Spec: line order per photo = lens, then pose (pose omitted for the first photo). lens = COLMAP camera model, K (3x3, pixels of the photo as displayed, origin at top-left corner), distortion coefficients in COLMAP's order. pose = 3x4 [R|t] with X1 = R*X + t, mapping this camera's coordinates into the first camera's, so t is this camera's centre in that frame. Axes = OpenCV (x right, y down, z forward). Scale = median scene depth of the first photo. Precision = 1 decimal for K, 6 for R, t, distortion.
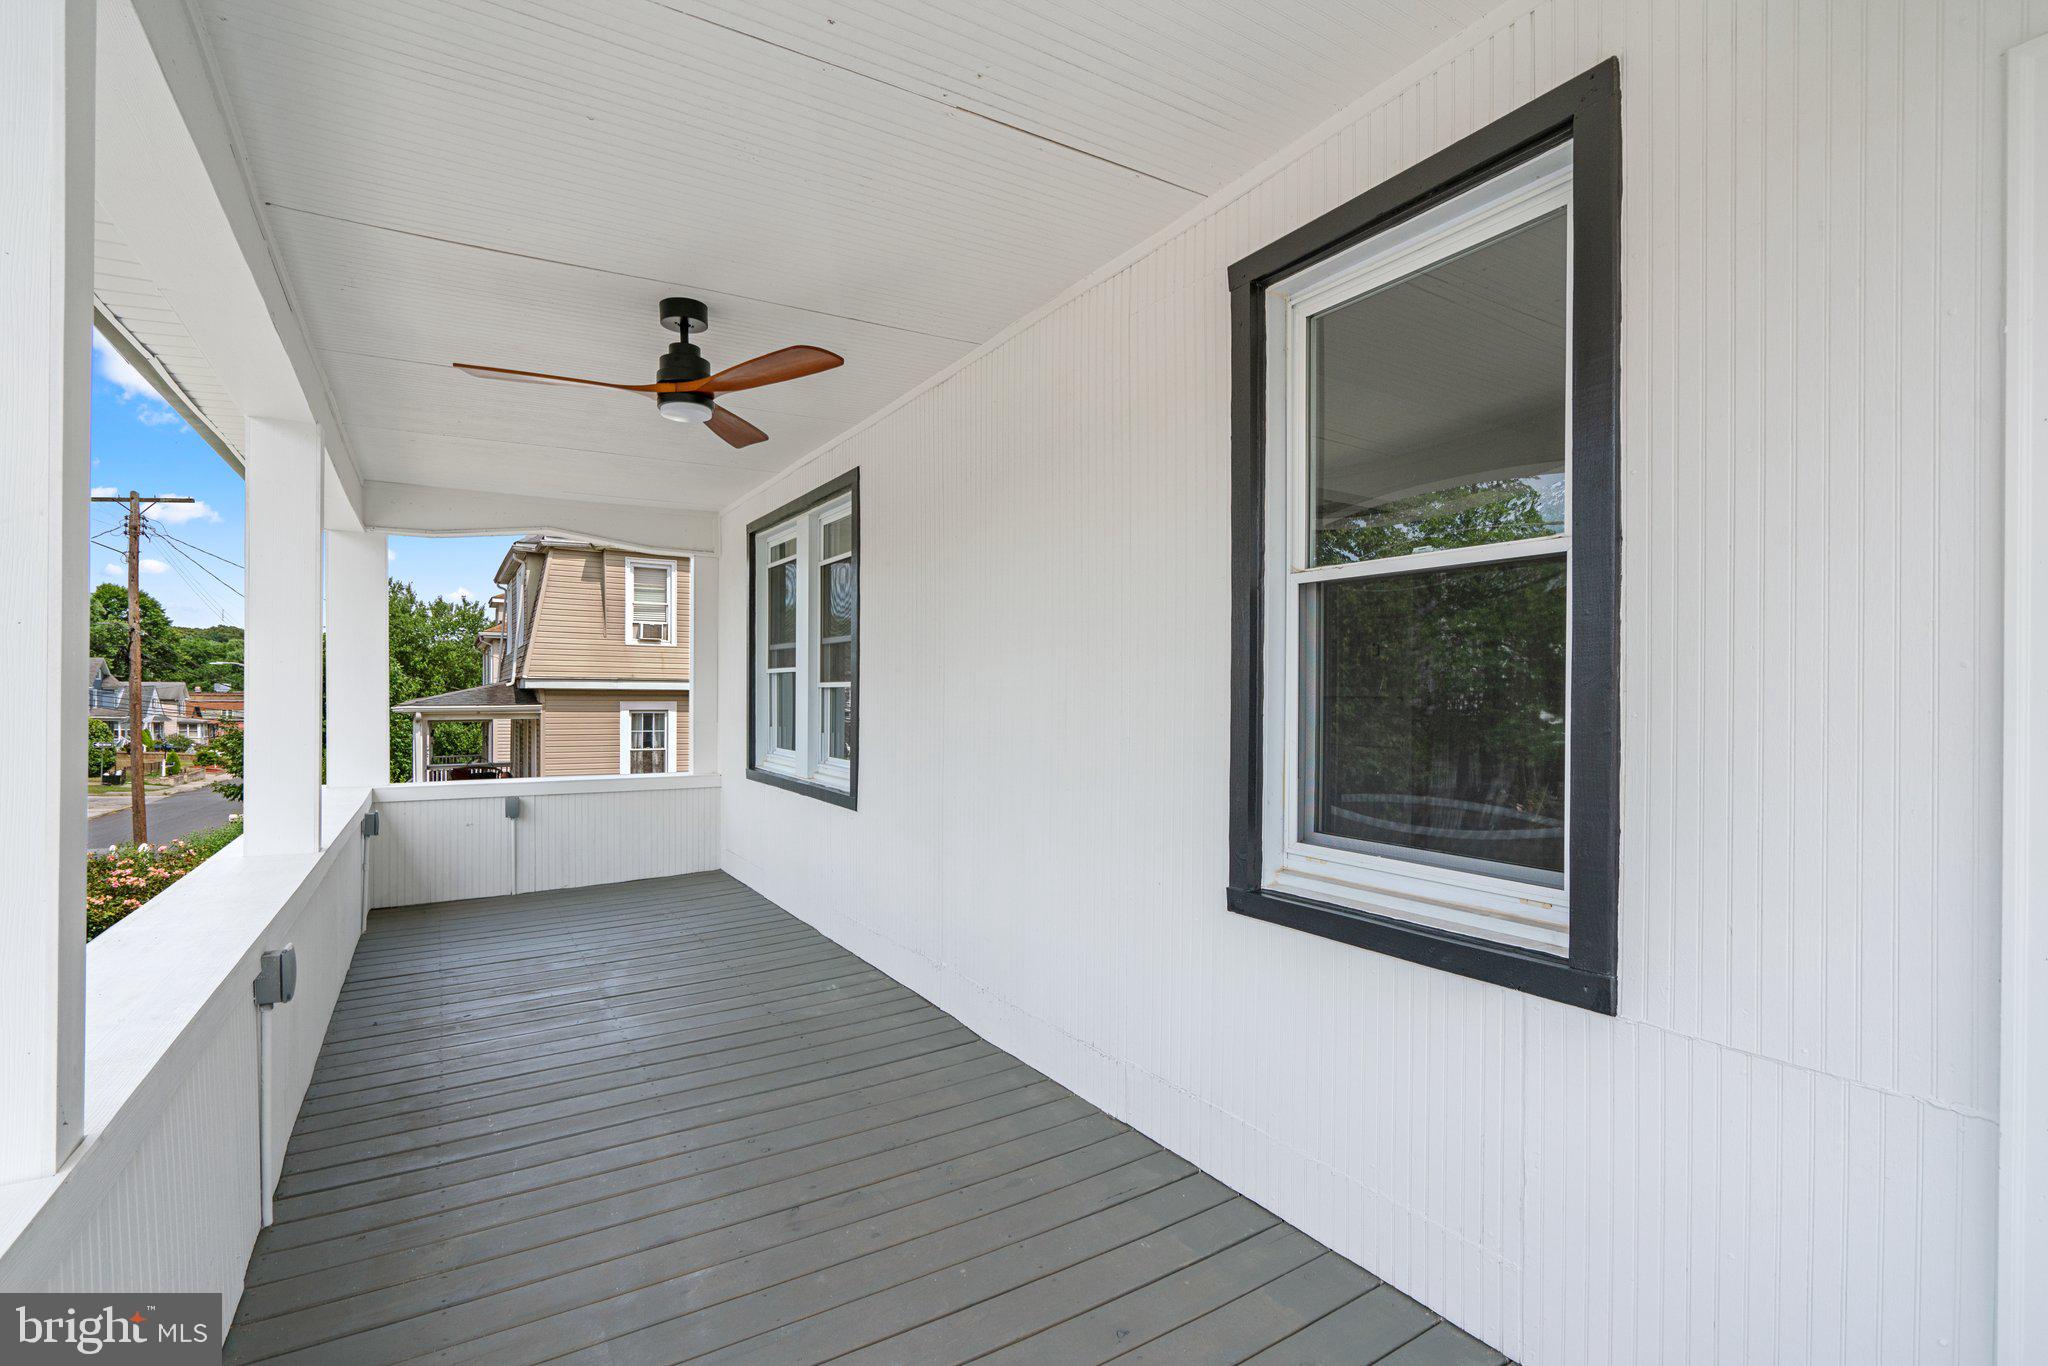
lens RADIAL K [[930.2, 0, 1023.3], [0, 930.2, 696.3], [0, 0, 1]] dist [-0.000667, 0.000922]
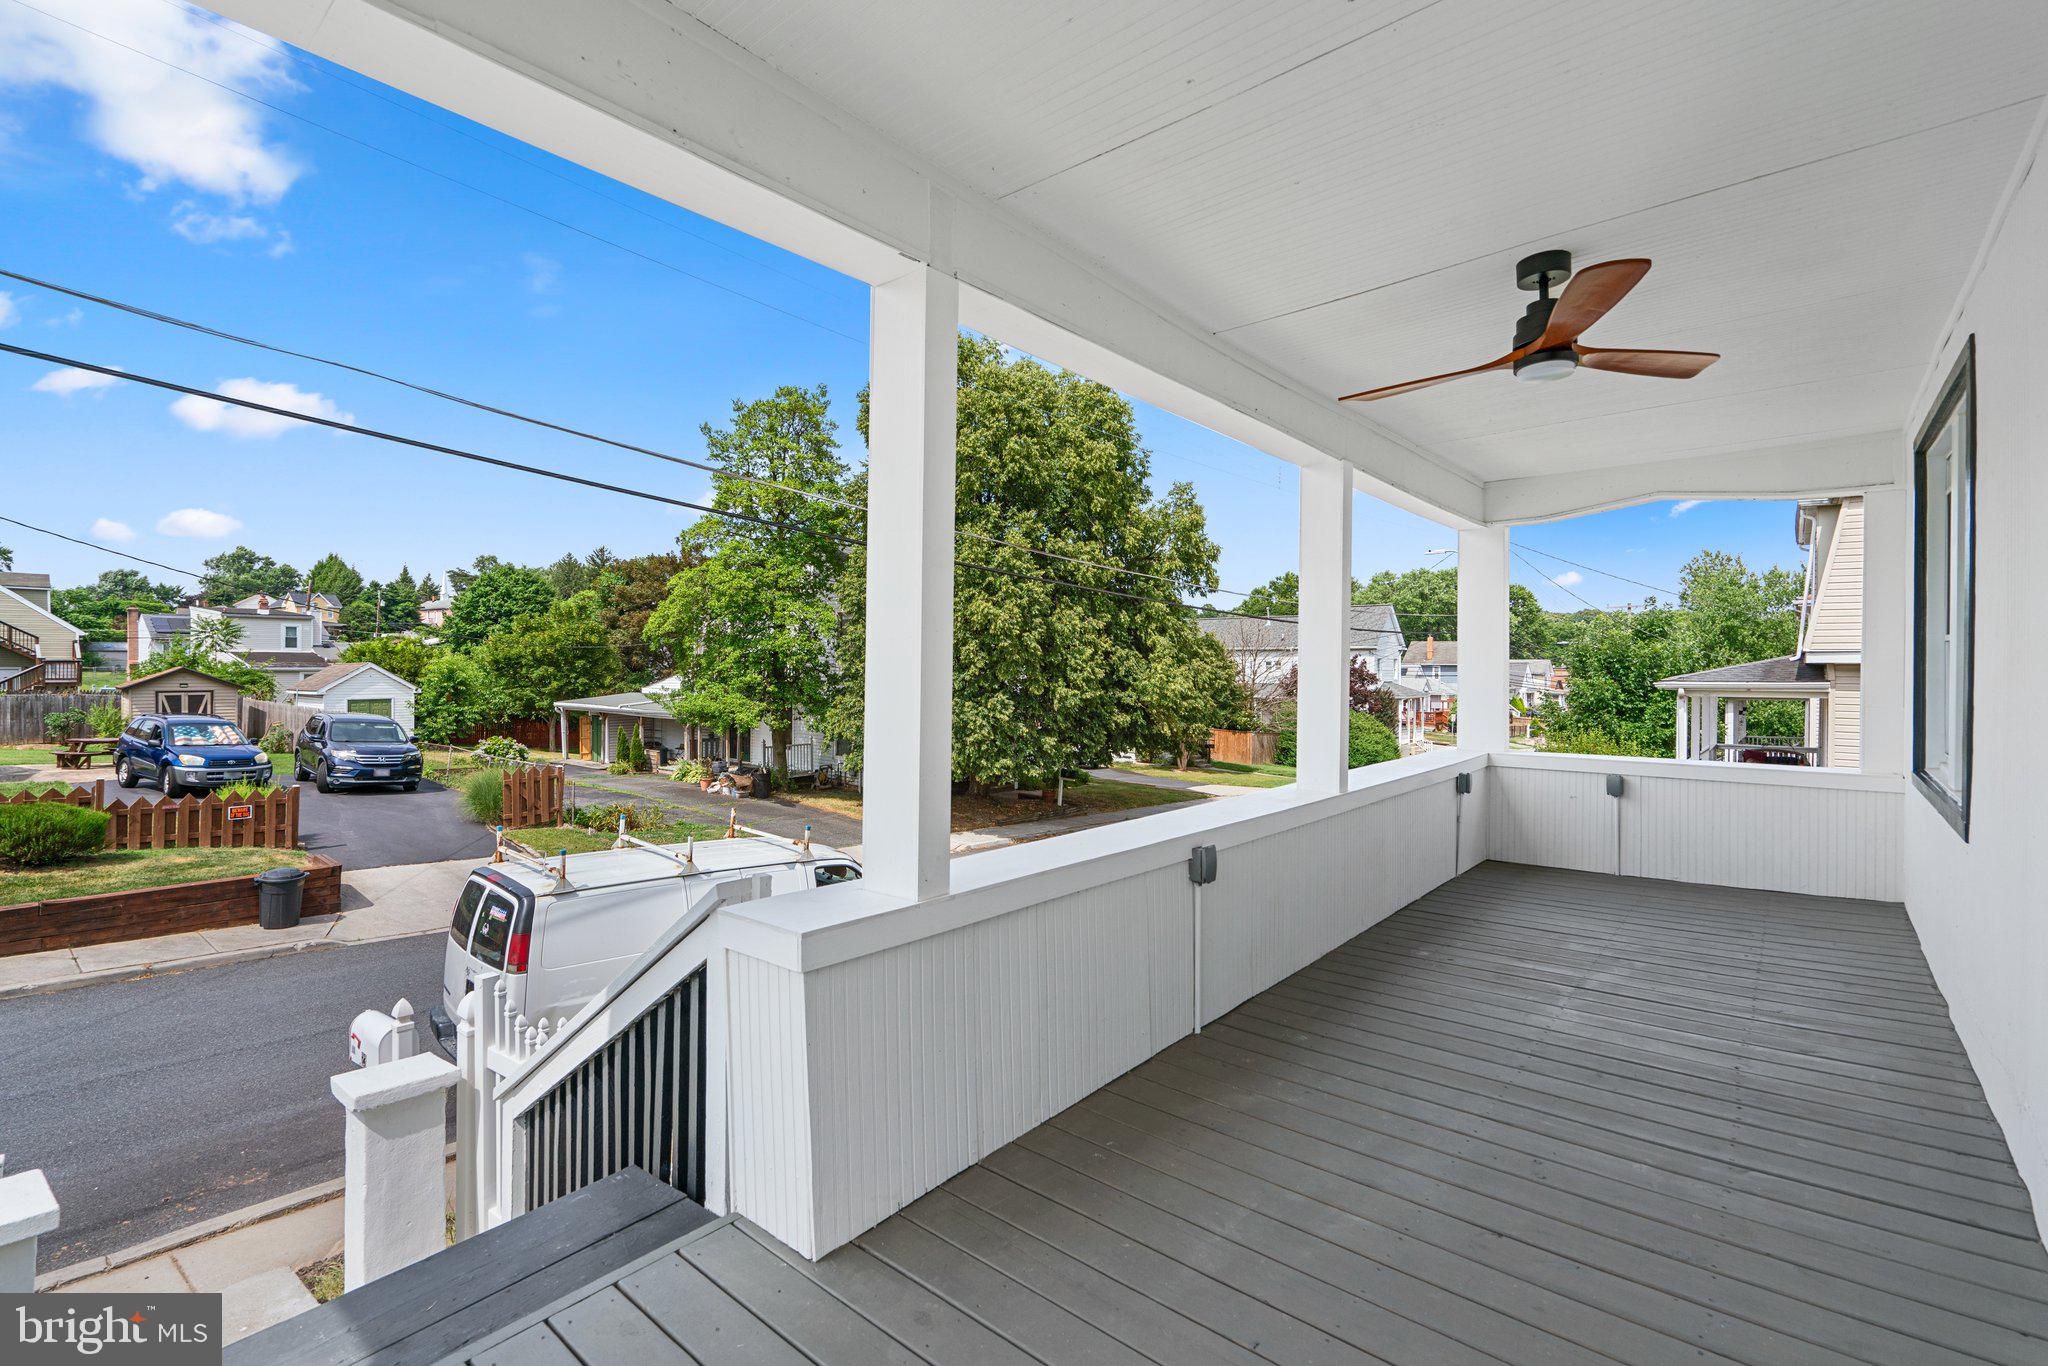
lens RADIAL K [[930.7, 0, 1035.4], [0, 930.7, 659.9], [0, 0, 1]] dist [-0.000317, 0.000338]
pose [[0.313000, -0.009863, -0.949702, 0.254193], [-0.002516, 0.999934, -0.011213, -0.000247], [0.949750, 0.005899, 0.312955, 0.148971]]
